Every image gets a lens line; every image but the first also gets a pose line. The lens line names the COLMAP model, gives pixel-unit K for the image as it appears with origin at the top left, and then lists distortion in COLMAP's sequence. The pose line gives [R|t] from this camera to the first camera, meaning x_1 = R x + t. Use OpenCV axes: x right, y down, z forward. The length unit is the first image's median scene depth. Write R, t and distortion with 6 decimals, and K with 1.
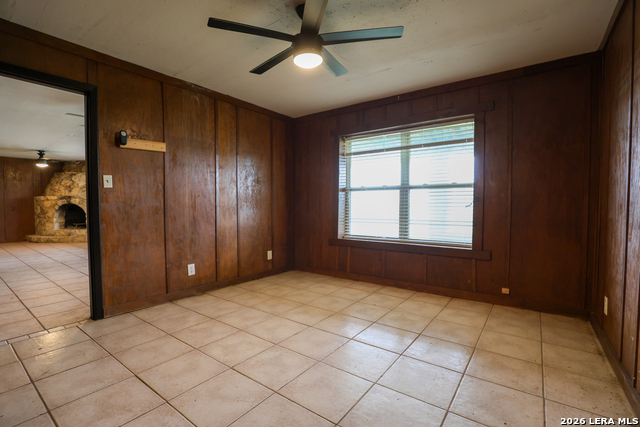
lens RADIAL K [[293.6, 0, 318.8], [0, 293.6, 205.5], [0, 0, 1]] dist [-0.011012, 0.000026]
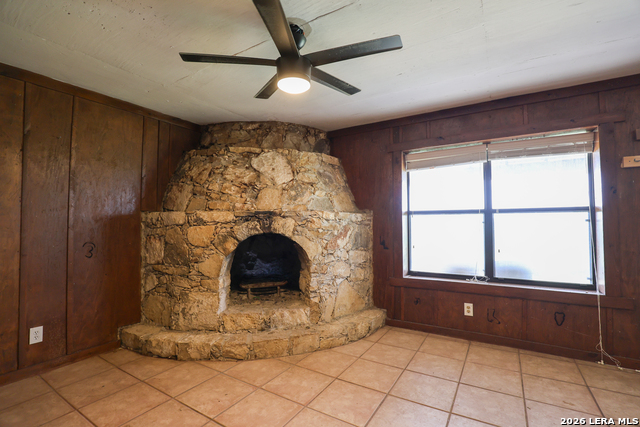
lens RADIAL K [[296.4, 0, 322.8], [0, 296.4, 214.6], [0, 0, 1]] dist [-0.021394, -0.000385]
pose [[0.995429, 0.004857, 0.095376, -0.806626], [0.000649, 0.998339, -0.057618, -0.008320], [-0.095498, 0.057416, 0.993772, 0.636020]]
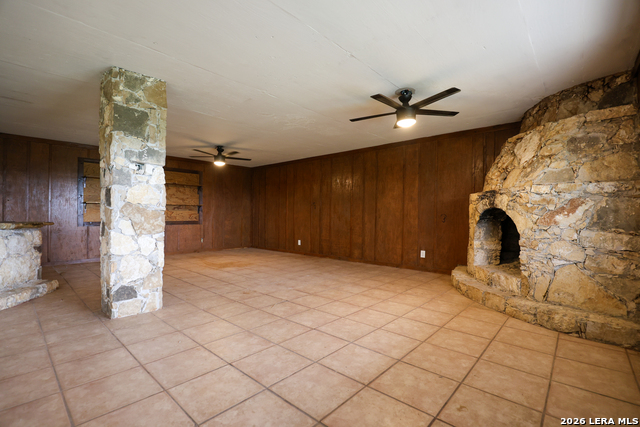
lens RADIAL K [[288.8, 0, 320.7], [0, 288.8, 215.5], [0, 0, 1]] dist [-0.019434, 0.000585]
pose [[-0.086376, 0.010074, -0.996212, -0.418089], [-0.034113, 0.999333, 0.013063, 0.006443], [0.995678, 0.035112, -0.085975, 0.771959]]
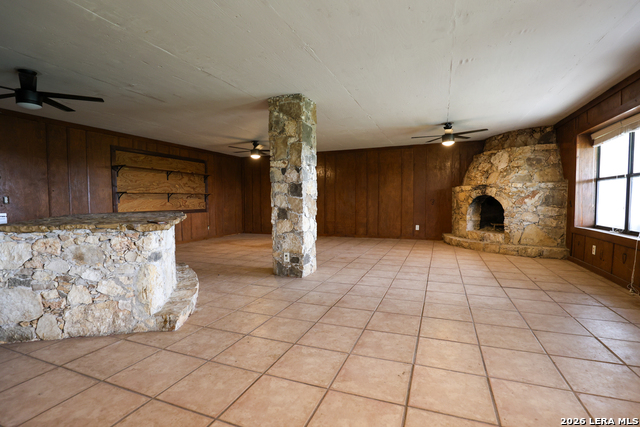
lens RADIAL K [[296.4, 0, 322.8], [0, 296.4, 214.6], [0, 0, 1]] dist [-0.021394, -0.000385]
pose [[0.266798, 0.051247, -0.962389, -0.268004], [-0.019986, 0.998665, 0.047638, 0.013421], [0.963545, 0.006524, 0.267466, 0.424426]]
